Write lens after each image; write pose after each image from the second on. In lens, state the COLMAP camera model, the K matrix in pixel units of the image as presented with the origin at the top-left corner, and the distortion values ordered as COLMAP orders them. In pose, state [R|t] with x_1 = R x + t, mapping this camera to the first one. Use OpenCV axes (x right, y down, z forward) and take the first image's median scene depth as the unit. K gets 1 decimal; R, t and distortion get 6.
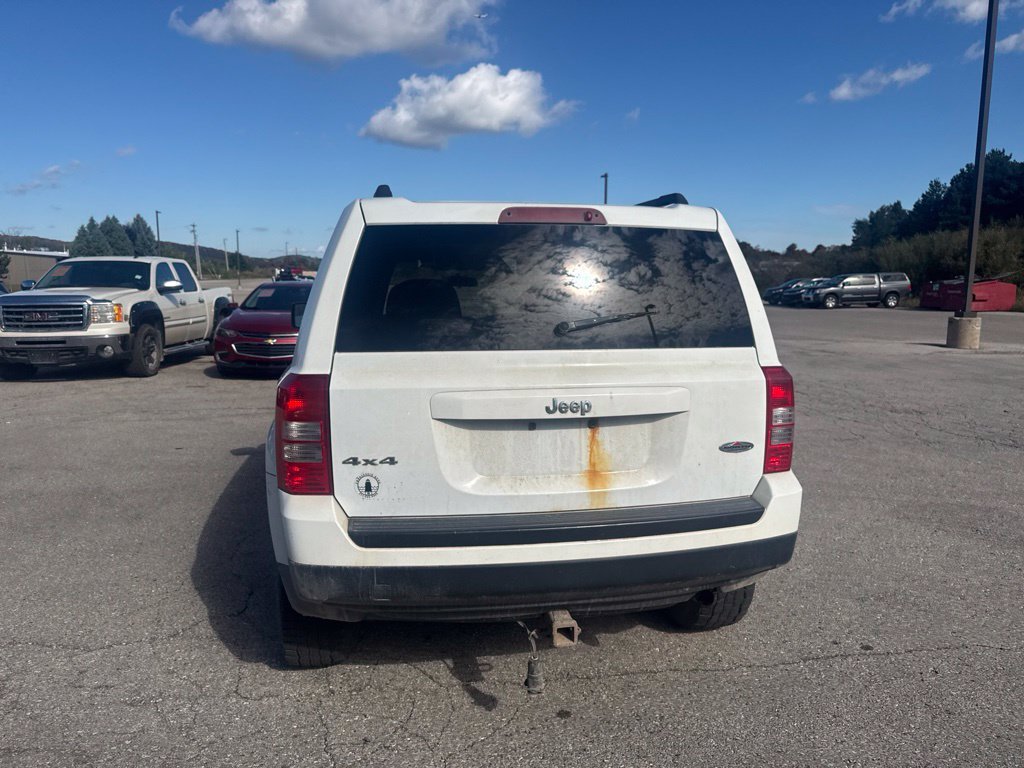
lens RADIAL K [[731.1, 0, 519.3], [0, 731.1, 377.9], [0, 0, 1]] dist [0.024309, -0.033965]
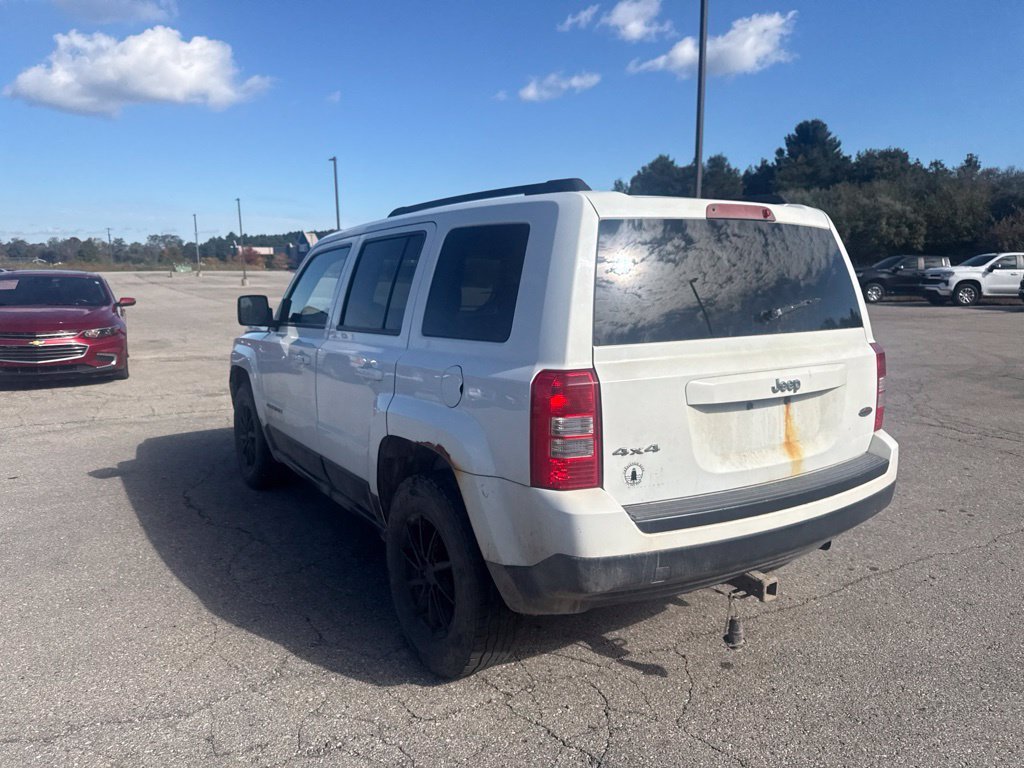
lens RADIAL K [[731.1, 0, 516.3], [0, 731.1, 378.5], [0, 0, 1]] dist [0.024309, -0.033965]
pose [[0.927584, -0.057835, 0.369112, -0.142250], [0.051245, 0.998304, 0.027642, -0.004561], [-0.370085, -0.006725, 0.928974, 0.021870]]
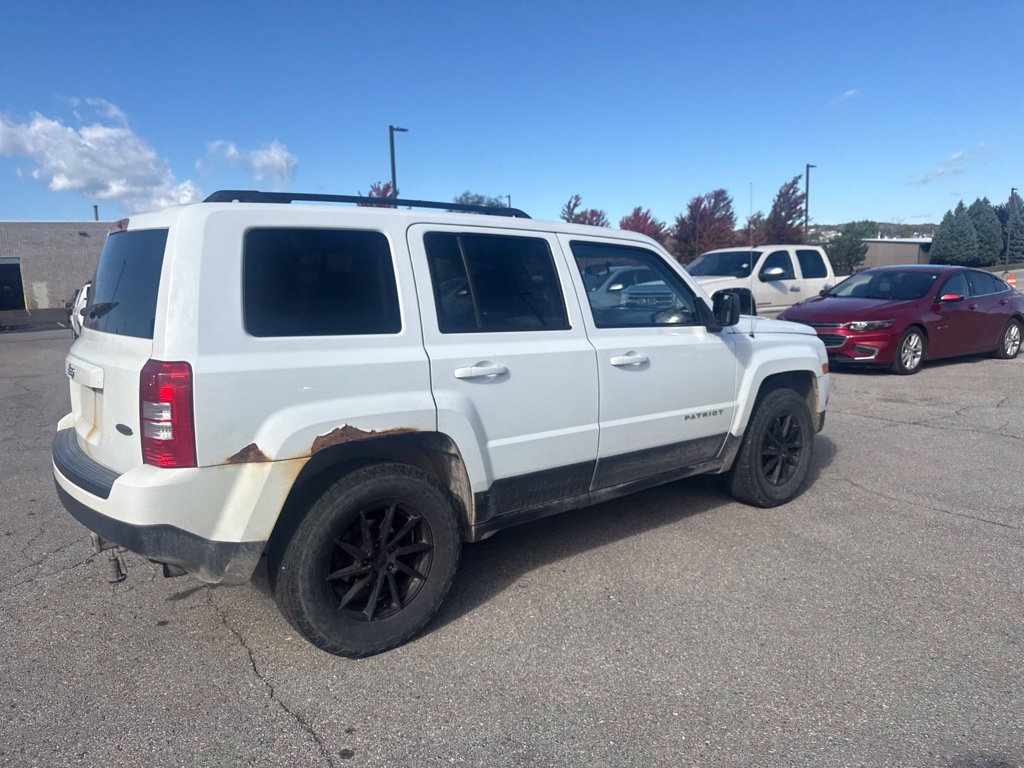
lens RADIAL K [[731.1, 0, 521.8], [0, 731.1, 377.7], [0, 0, 1]] dist [0.024309, -0.033965]
pose [[0.467348, 0.111738, -0.876984, 0.321996], [-0.094063, 0.992635, 0.076347, -0.025642], [0.879055, 0.046811, 0.474417, 0.213201]]
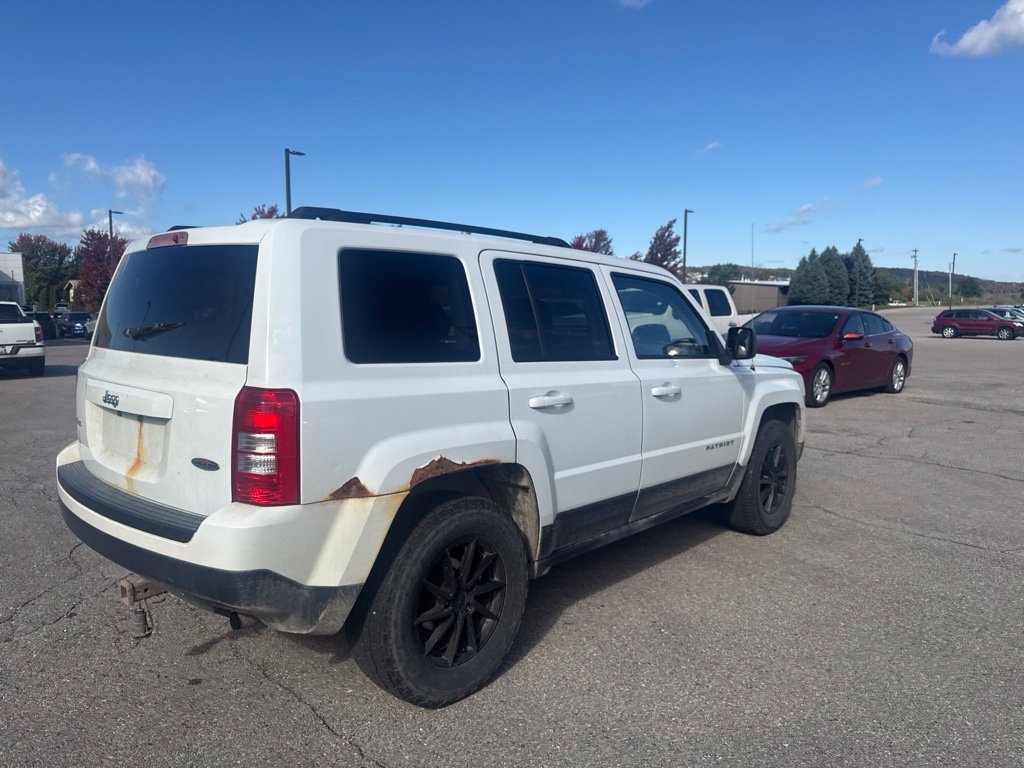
lens RADIAL K [[731.1, 0, 521.4], [0, 731.1, 368.7], [0, 0, 1]] dist [0.024309, -0.033965]
pose [[0.602919, 0.070580, -0.794675, 0.280149], [-0.109245, 0.994000, 0.005399, -0.017761], [0.790288, 0.083559, 0.607012, 0.155657]]
